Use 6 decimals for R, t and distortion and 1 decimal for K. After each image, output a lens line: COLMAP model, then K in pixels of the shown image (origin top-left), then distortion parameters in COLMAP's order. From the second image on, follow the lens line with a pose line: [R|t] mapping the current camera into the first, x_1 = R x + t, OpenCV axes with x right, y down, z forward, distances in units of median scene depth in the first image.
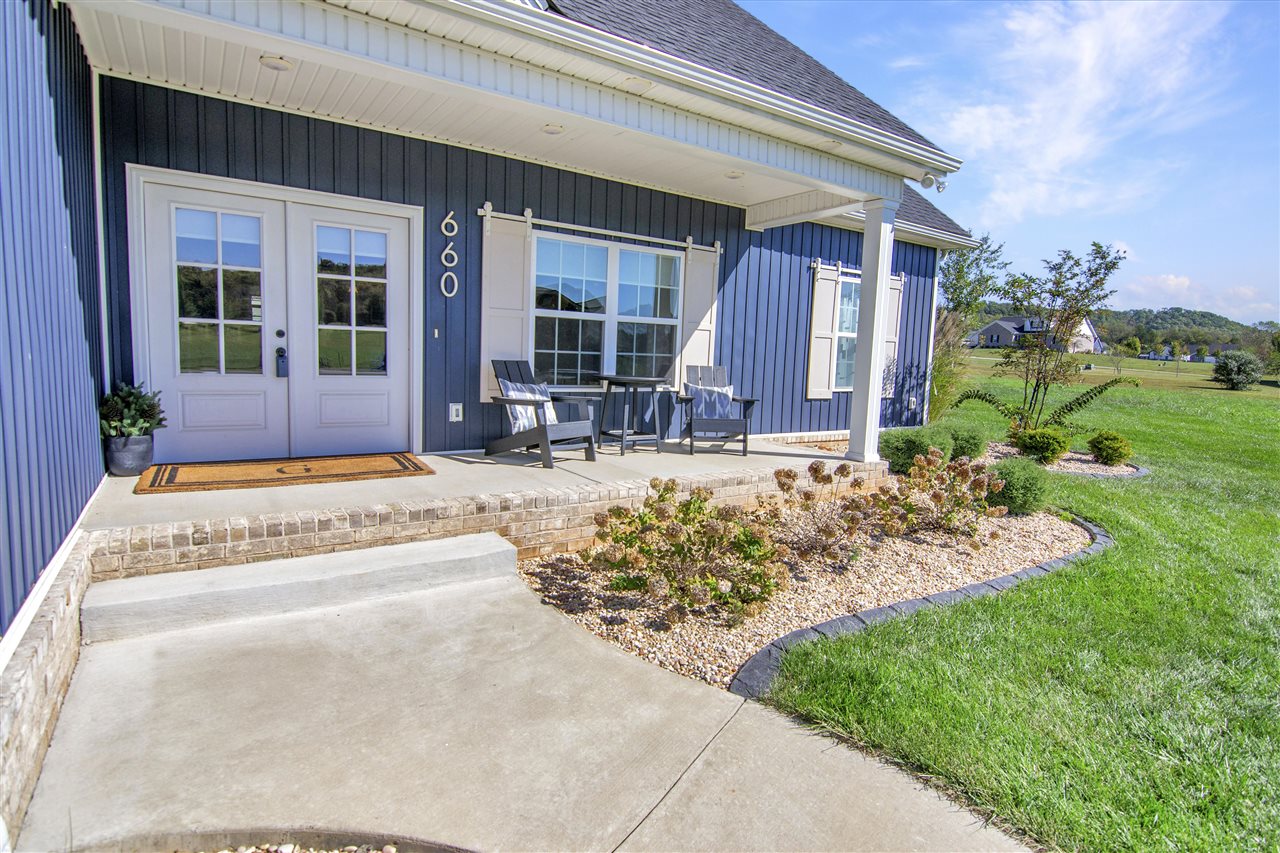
lens RADIAL K [[667.1, 0, 639.1], [0, 667.1, 423.2], [0, 0, 1]] dist [-0.001793, 0.000591]
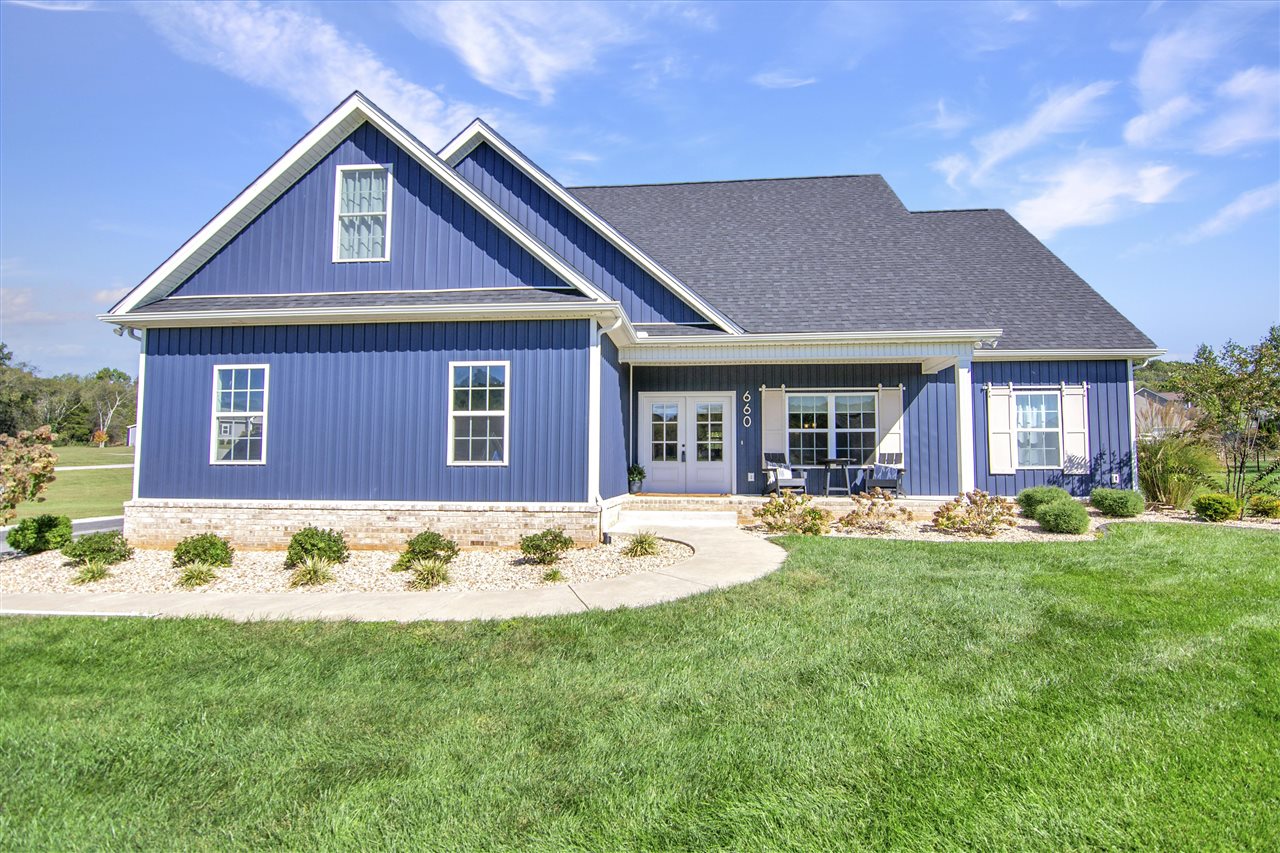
lens RADIAL K [[667.1, 0, 639.2], [0, 667.1, 423.3], [0, 0, 1]] dist [-0.001793, 0.000591]
pose [[0.770845, -0.074364, -0.632668, 0.881842], [-0.040000, 0.985553, -0.164577, 0.193548], [0.635766, 0.152170, 0.756733, -0.984057]]
